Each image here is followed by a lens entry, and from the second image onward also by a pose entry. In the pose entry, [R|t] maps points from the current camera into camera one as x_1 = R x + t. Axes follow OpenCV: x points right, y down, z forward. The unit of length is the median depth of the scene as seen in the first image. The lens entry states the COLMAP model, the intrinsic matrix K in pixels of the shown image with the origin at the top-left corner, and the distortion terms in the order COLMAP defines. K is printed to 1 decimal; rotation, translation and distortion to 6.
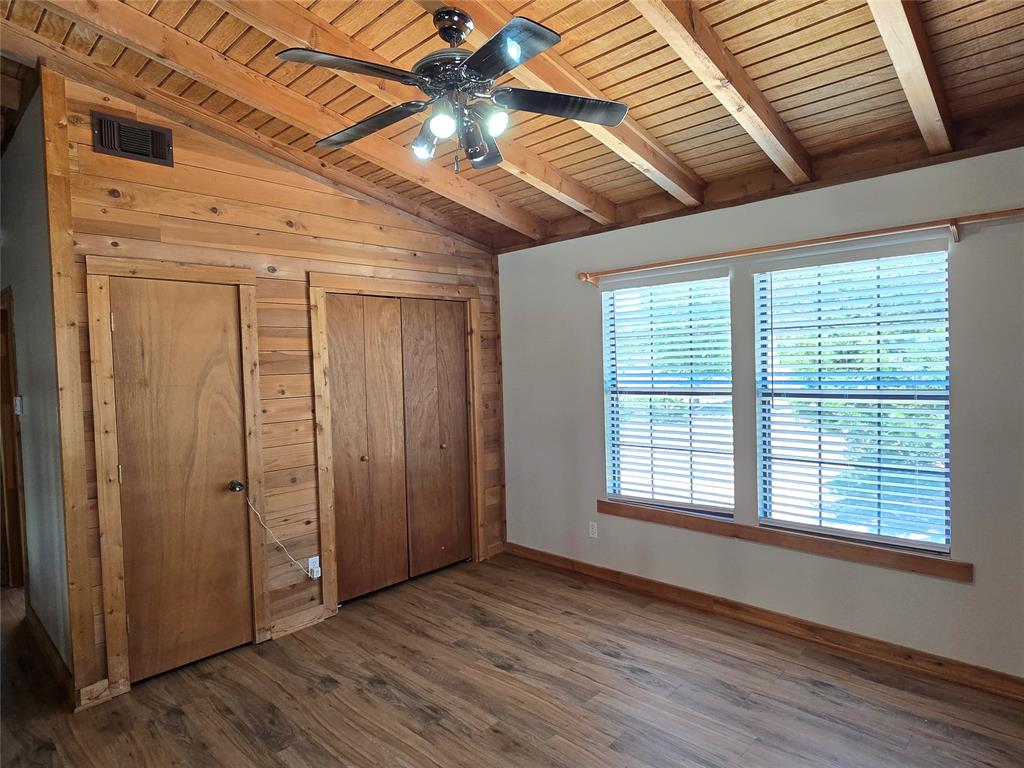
lens RADIAL K [[575.5, 0, 510.0], [0, 575.5, 385.8], [0, 0, 1]] dist [-0.001355, -0.004083]
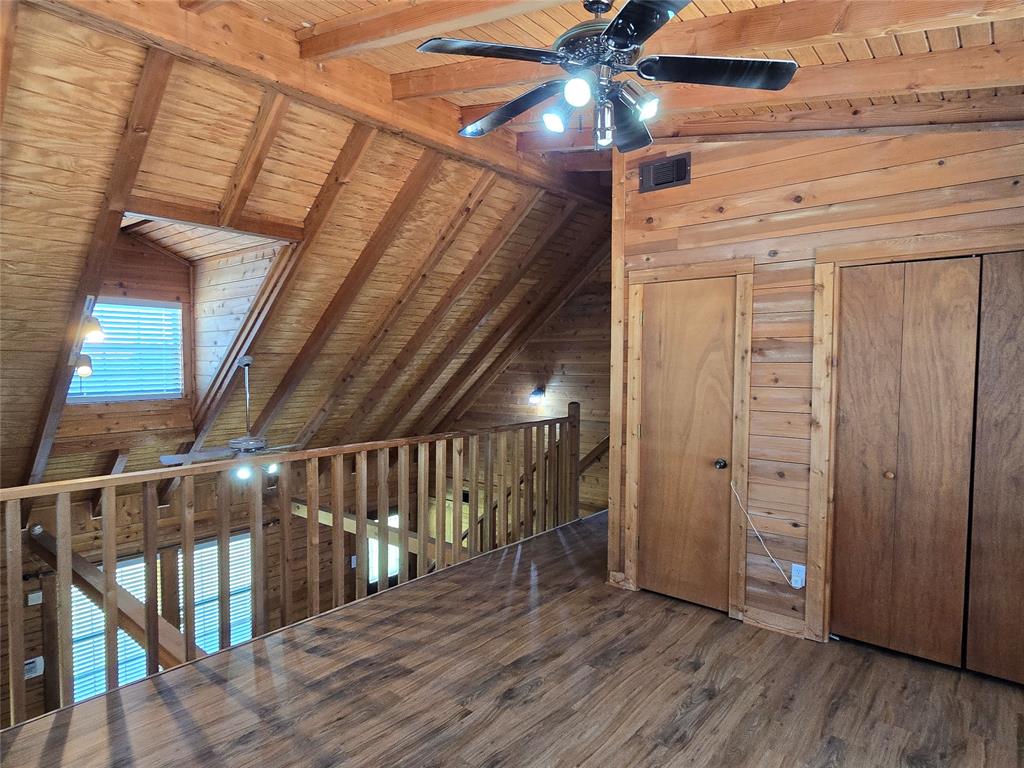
lens RADIAL K [[575.5, 0, 510.0], [0, 575.5, 385.8], [0, 0, 1]] dist [-0.001355, -0.004083]
pose [[0.084861, 0.077129, -0.993403, 0.533103], [-0.041631, 0.996403, 0.073805, -0.033453], [0.995523, 0.035093, 0.087767, 0.487298]]
